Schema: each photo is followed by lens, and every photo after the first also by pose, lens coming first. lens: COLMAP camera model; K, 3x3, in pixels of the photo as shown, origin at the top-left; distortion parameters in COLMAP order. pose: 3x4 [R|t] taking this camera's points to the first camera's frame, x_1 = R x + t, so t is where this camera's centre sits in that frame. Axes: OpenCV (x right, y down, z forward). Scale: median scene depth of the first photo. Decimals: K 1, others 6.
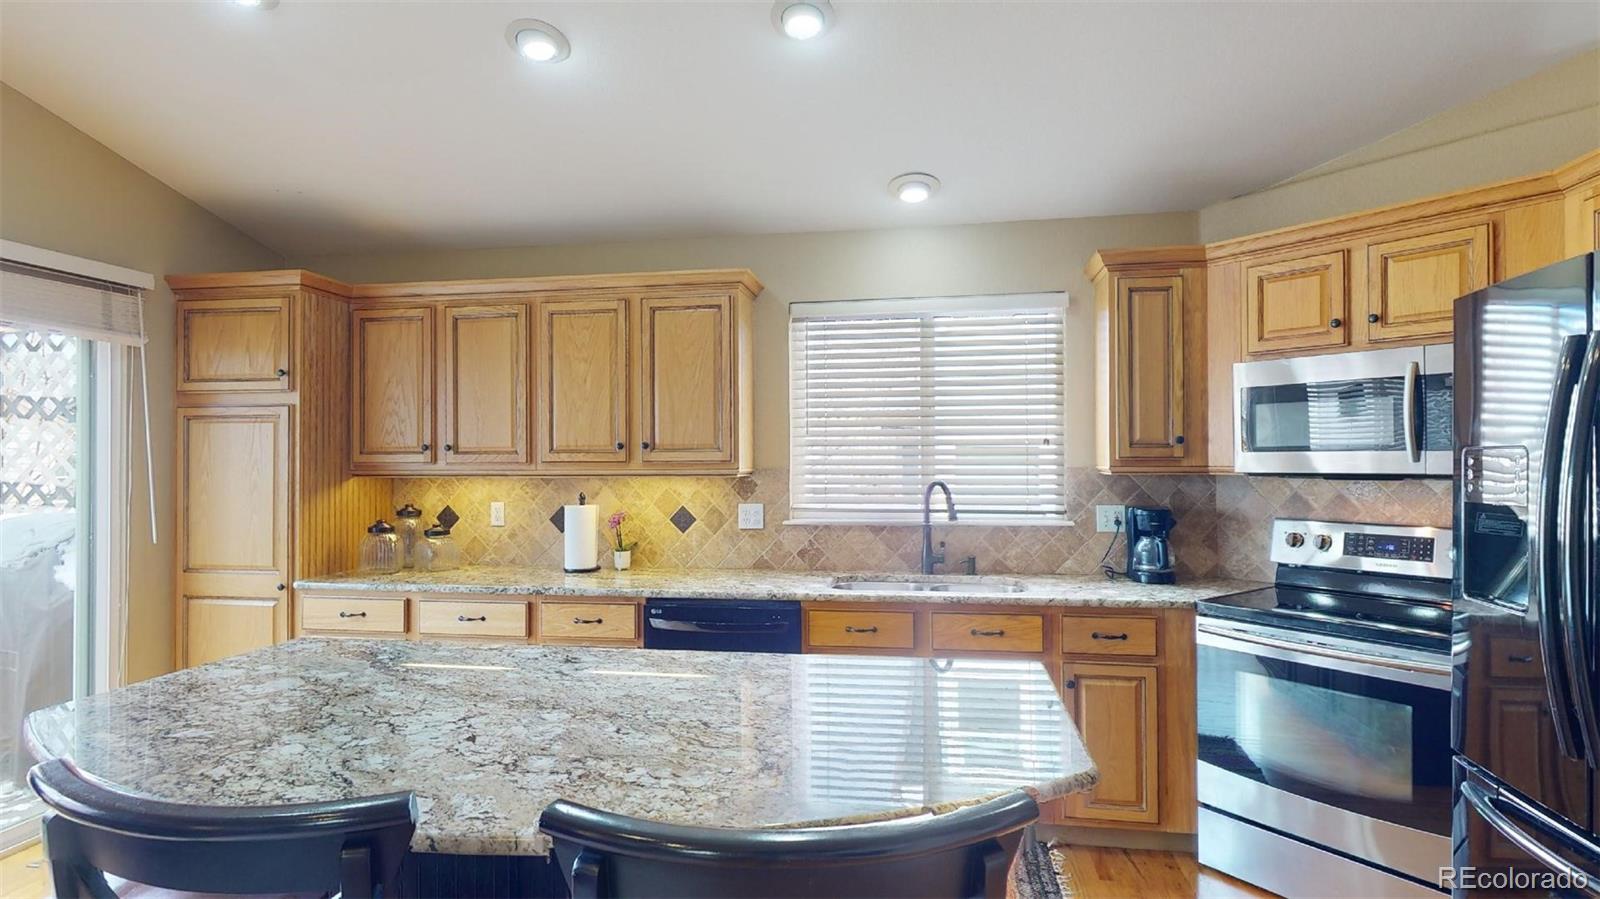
lens RADIAL K [[814.7, 0, 800.0], [0, 814.7, 449.5], [0, 0, 1]] dist [0.001697, -0.000209]
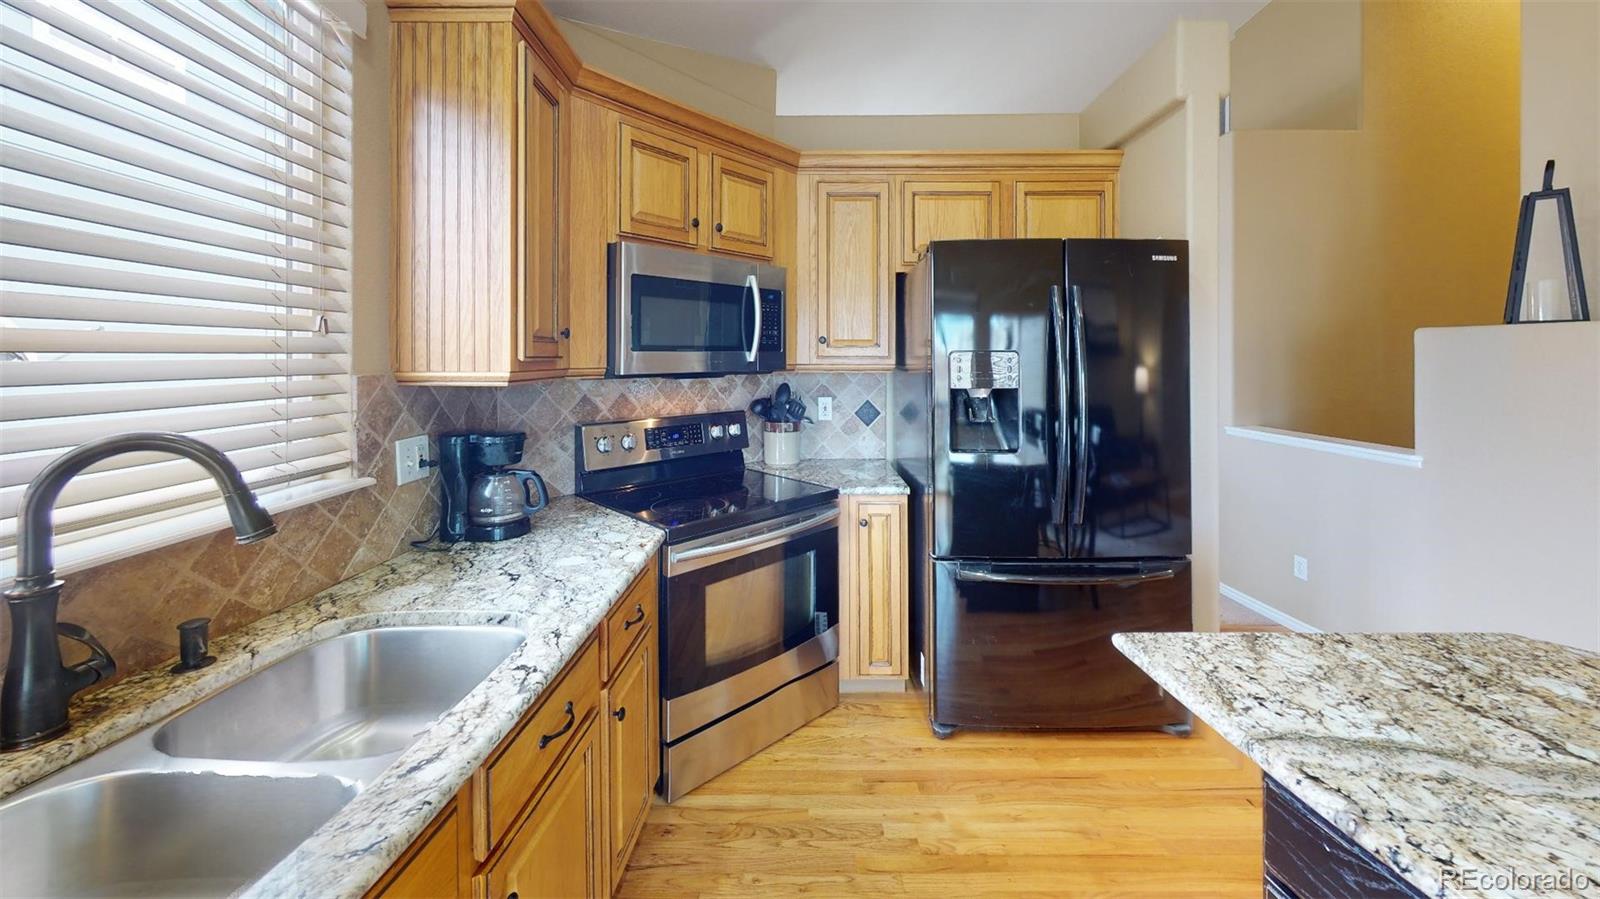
lens RADIAL K [[657.4, 0, 800.0], [0, 657.4, 449.5], [0, 0, 1]] dist [-0.000355, -0.000071]
pose [[-0.211101, -0.138888, 0.967546, -0.150732], [-0.008361, 0.990074, 0.140298, 0.006601], [-0.977428, 0.021527, -0.210167, 0.828761]]
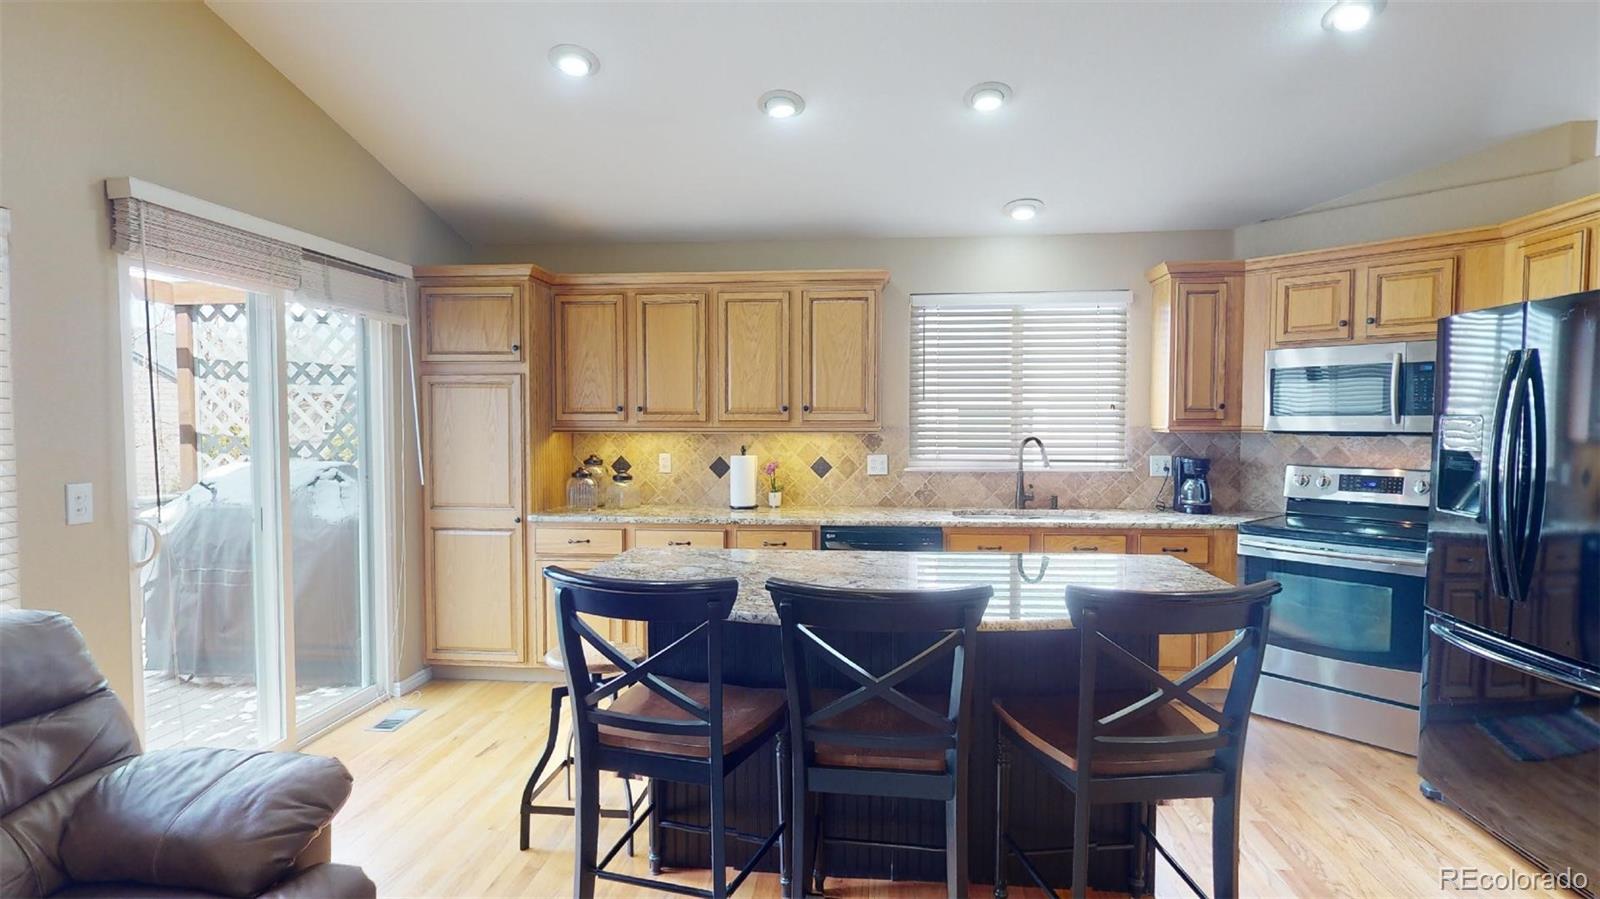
lens RADIAL K [[814.7, 0, 800.0], [0, 814.7, 449.5], [0, 0, 1]] dist [0.001697, -0.000209]
pose [[0.997704, 0.001857, 0.067702, -0.287864], [-0.005255, 0.998733, 0.050049, -0.004050], [-0.067523, -0.050290, 0.996449, -0.265705]]
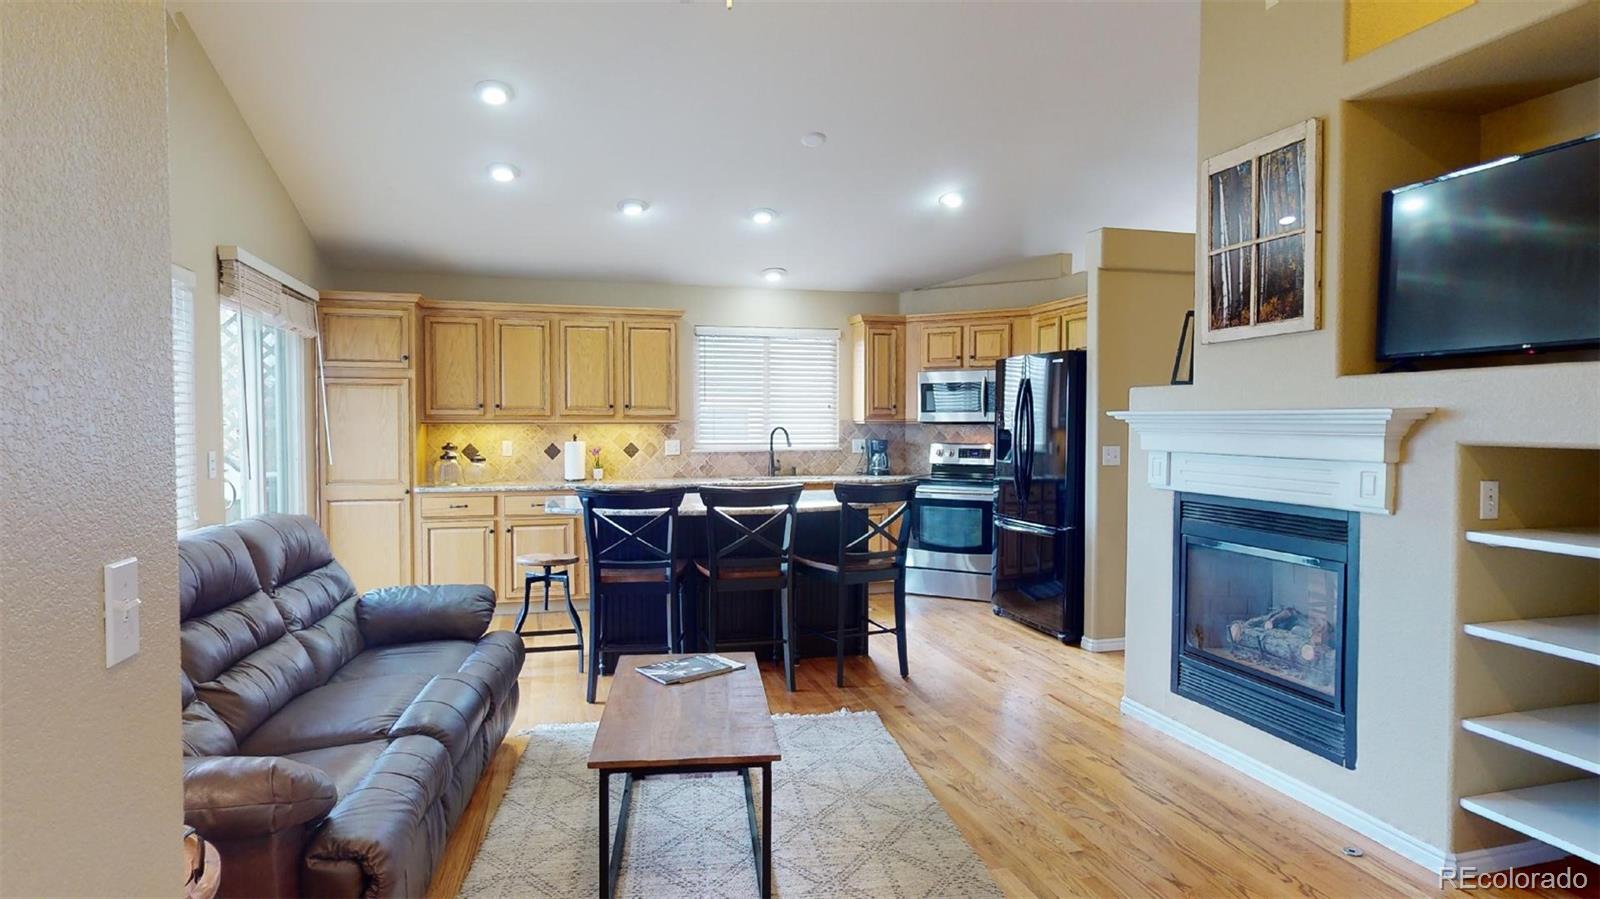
lens RADIAL K [[883.9, 0, 800.0], [0, 883.9, 449.5], [0, 0, 1]] dist [-0.004811, -0.001352]
pose [[0.904704, -0.008566, 0.425954, -0.671047], [-0.008886, 0.999201, 0.038967, 0.011141], [-0.425947, -0.039039, 0.903905, -0.891567]]
